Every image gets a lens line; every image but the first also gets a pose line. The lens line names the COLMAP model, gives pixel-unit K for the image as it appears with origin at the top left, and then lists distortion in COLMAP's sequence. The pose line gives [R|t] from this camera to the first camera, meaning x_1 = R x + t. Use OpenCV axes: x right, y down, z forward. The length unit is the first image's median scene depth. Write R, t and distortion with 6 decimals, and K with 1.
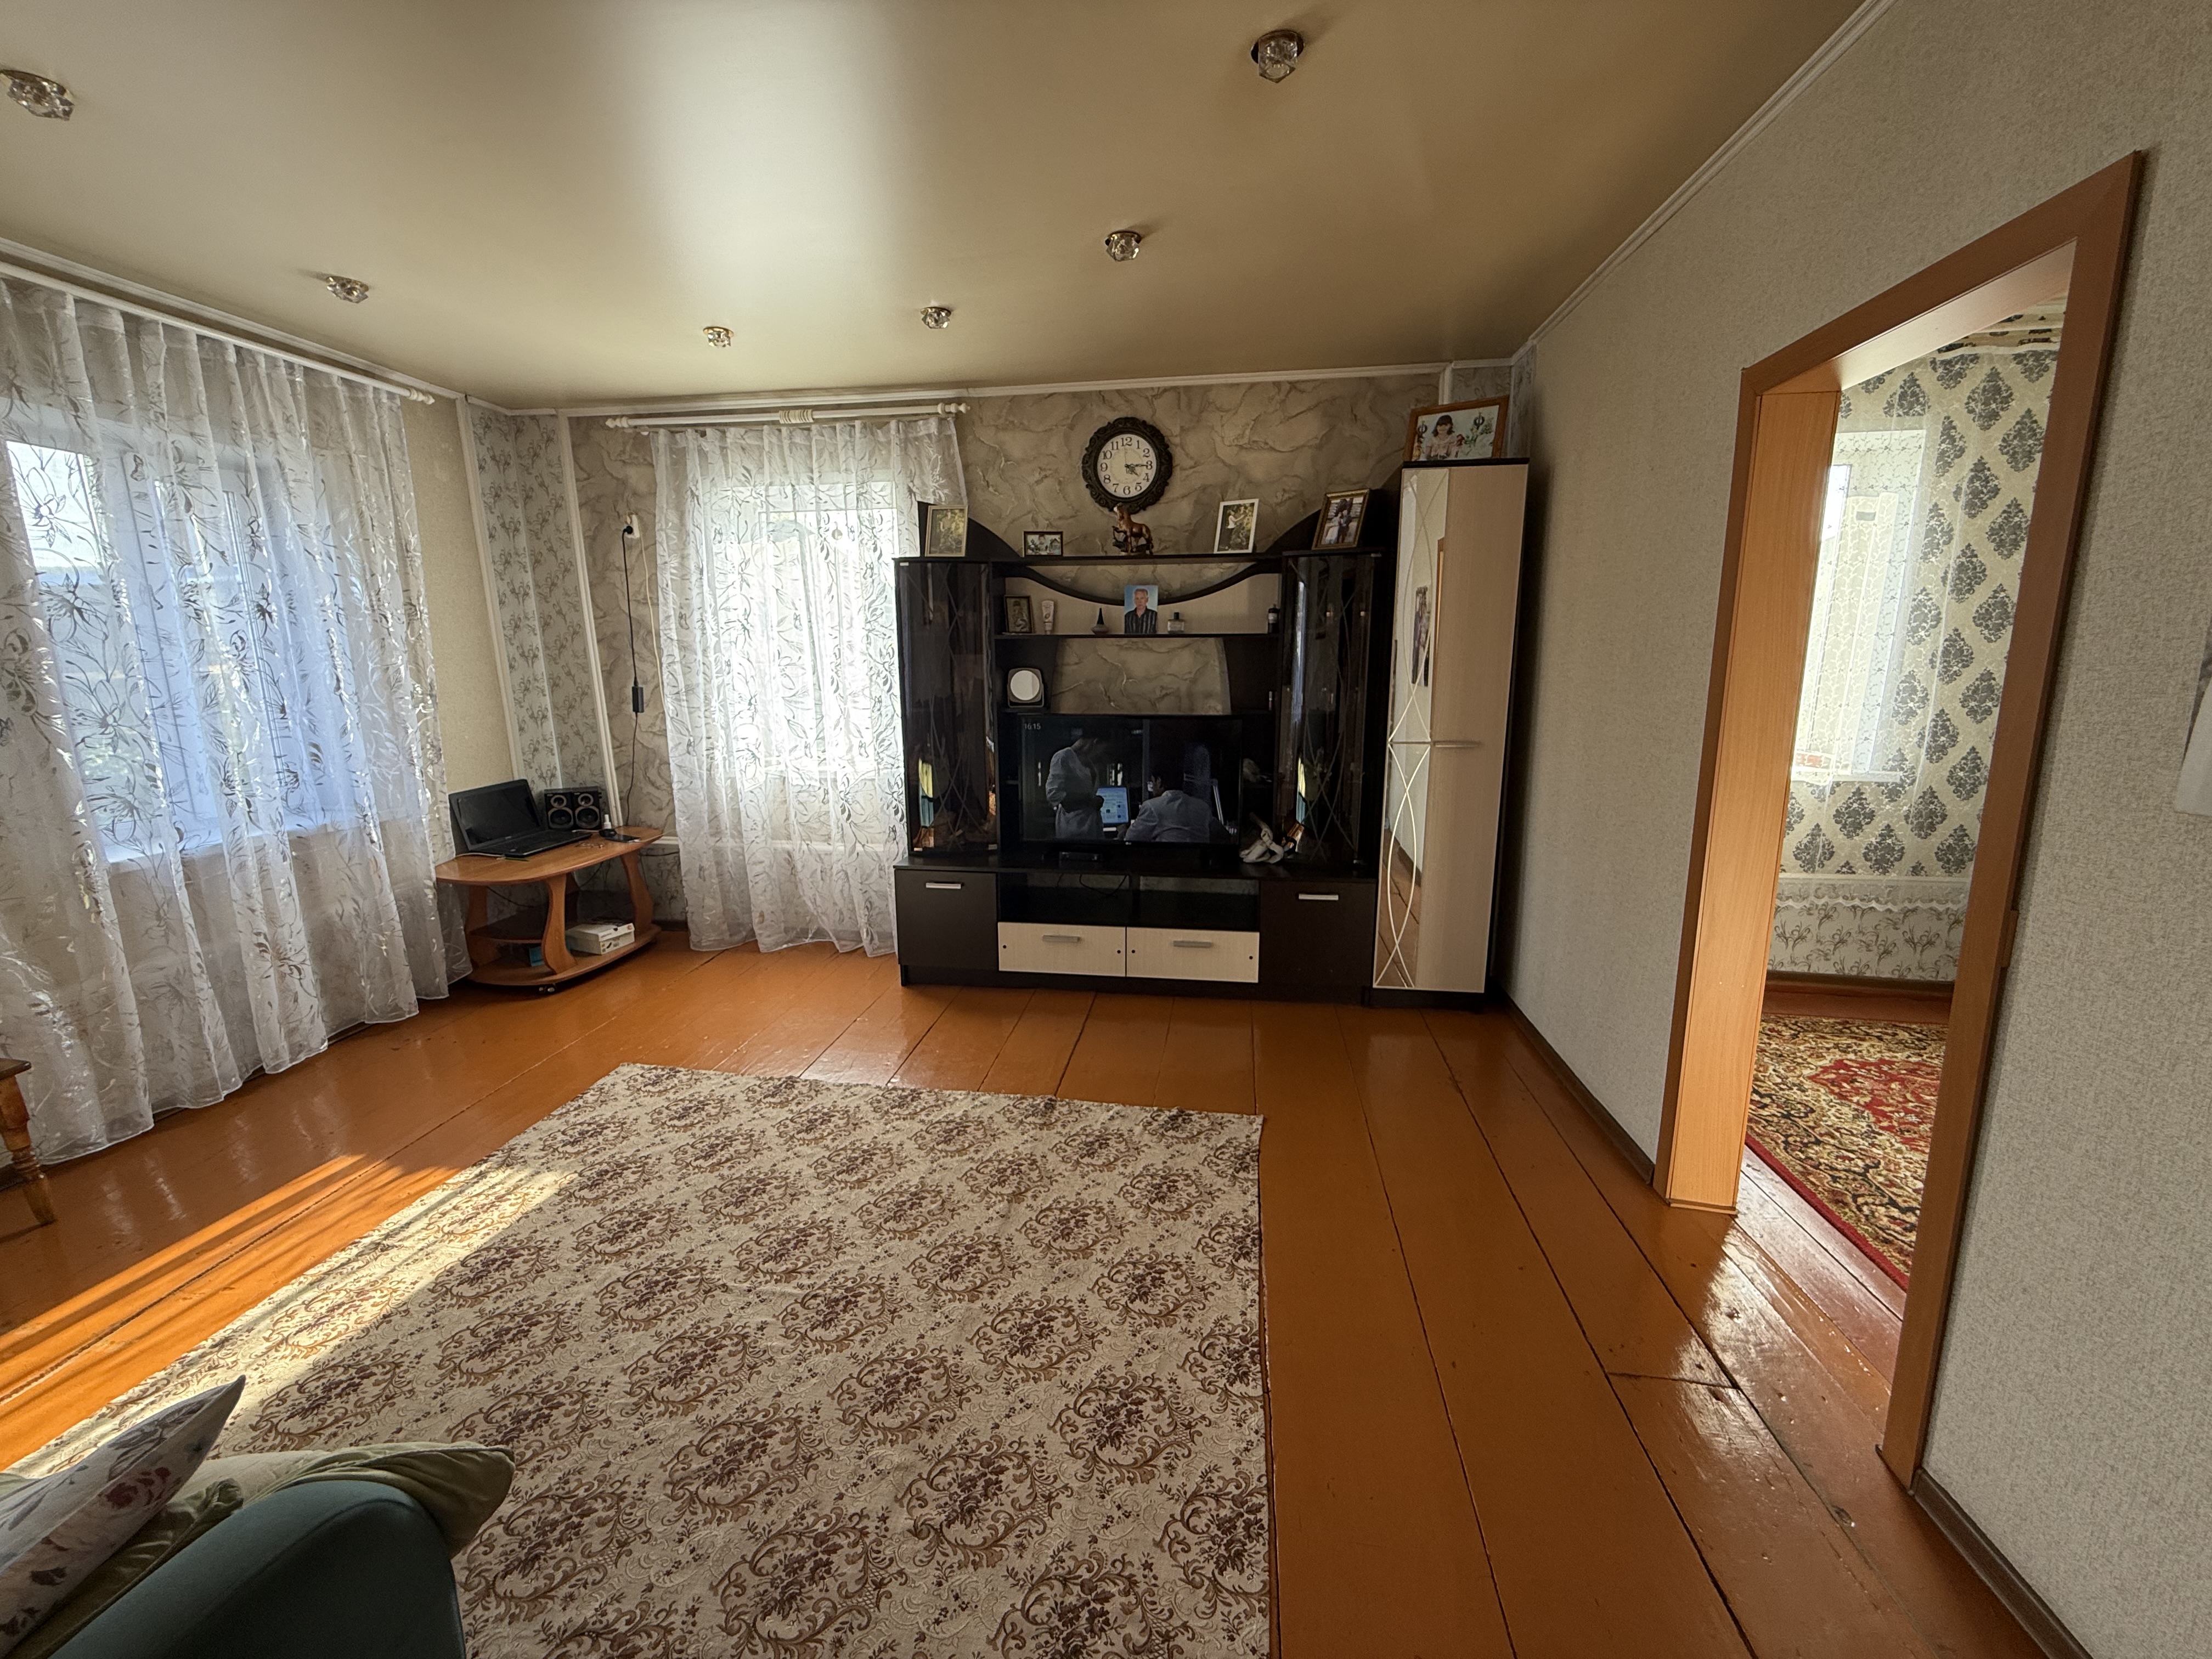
lens RADIAL K [[879.0, 0, 1101.7], [0, 879.0, 831.7], [0, 0, 1]] dist [-0.006551, 0.000632]
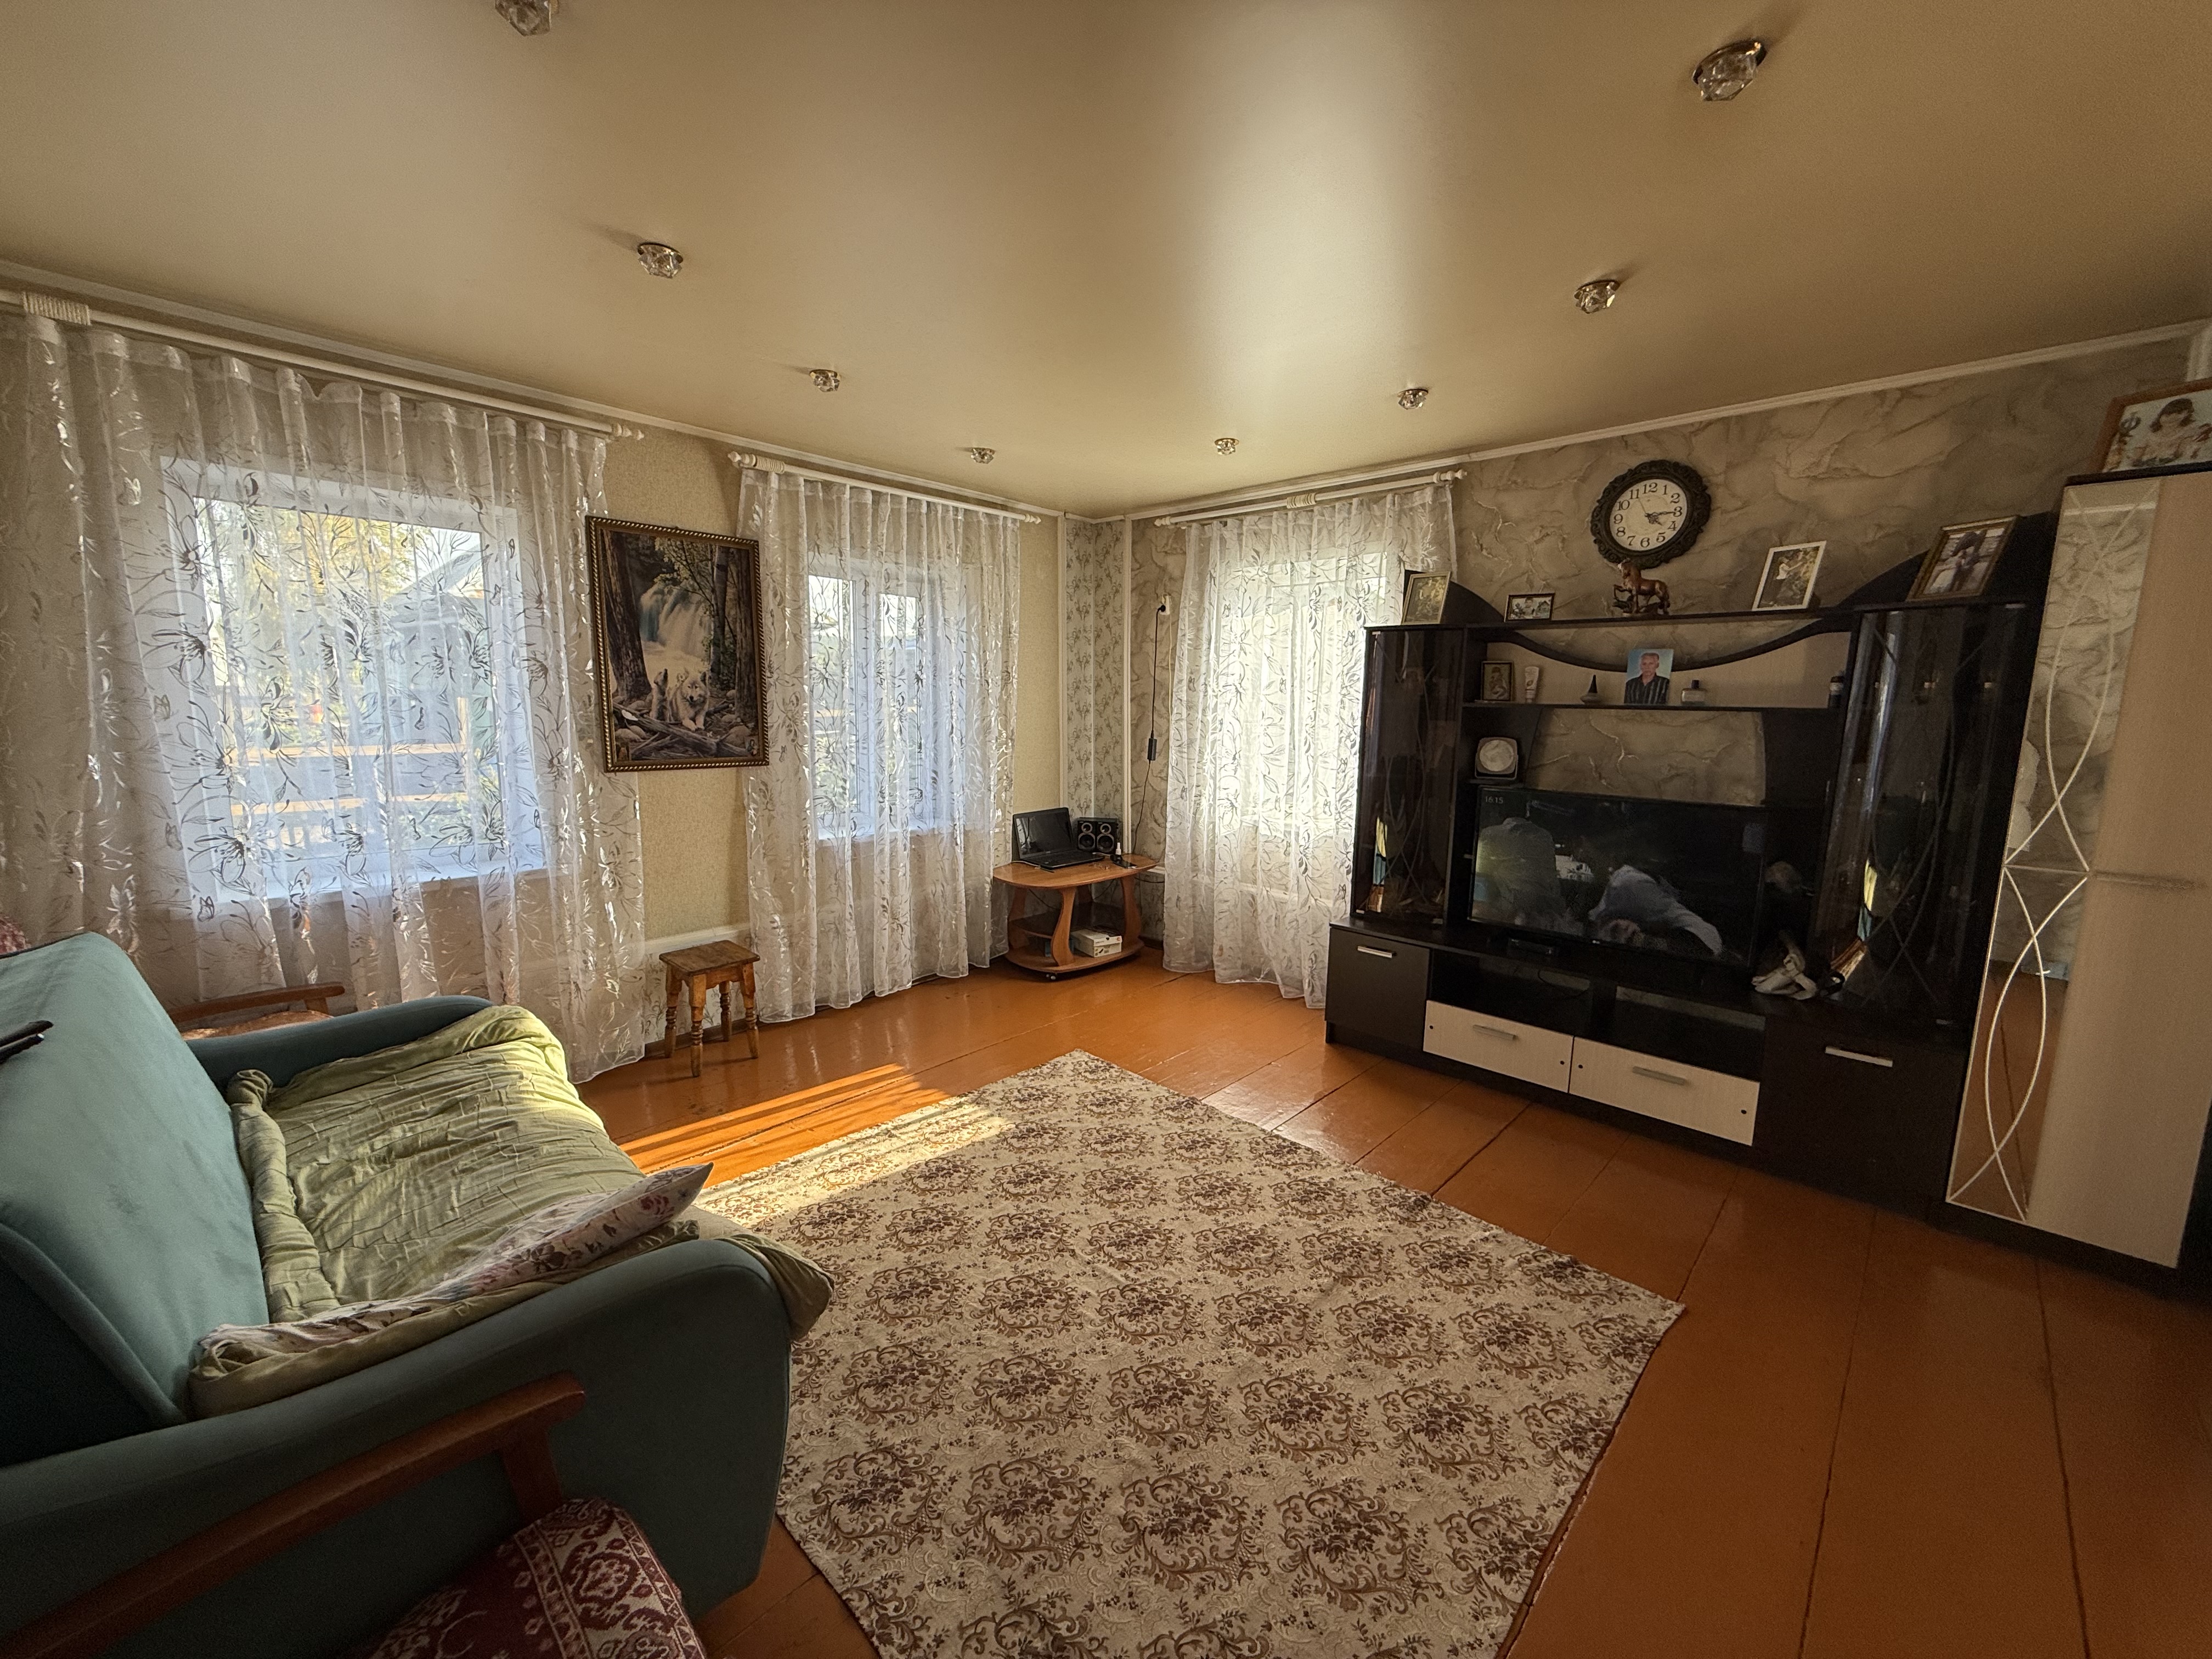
lens RADIAL K [[879.0, 0, 1100.9], [0, 879.0, 831.7], [0, 0, 1]] dist [-0.006551, 0.000632]
pose [[0.812192, 0.103236, -0.574183, 0.149444], [-0.134613, 0.990822, -0.012266, -0.023149], [0.567647, 0.087255, 0.818635, -0.000101]]
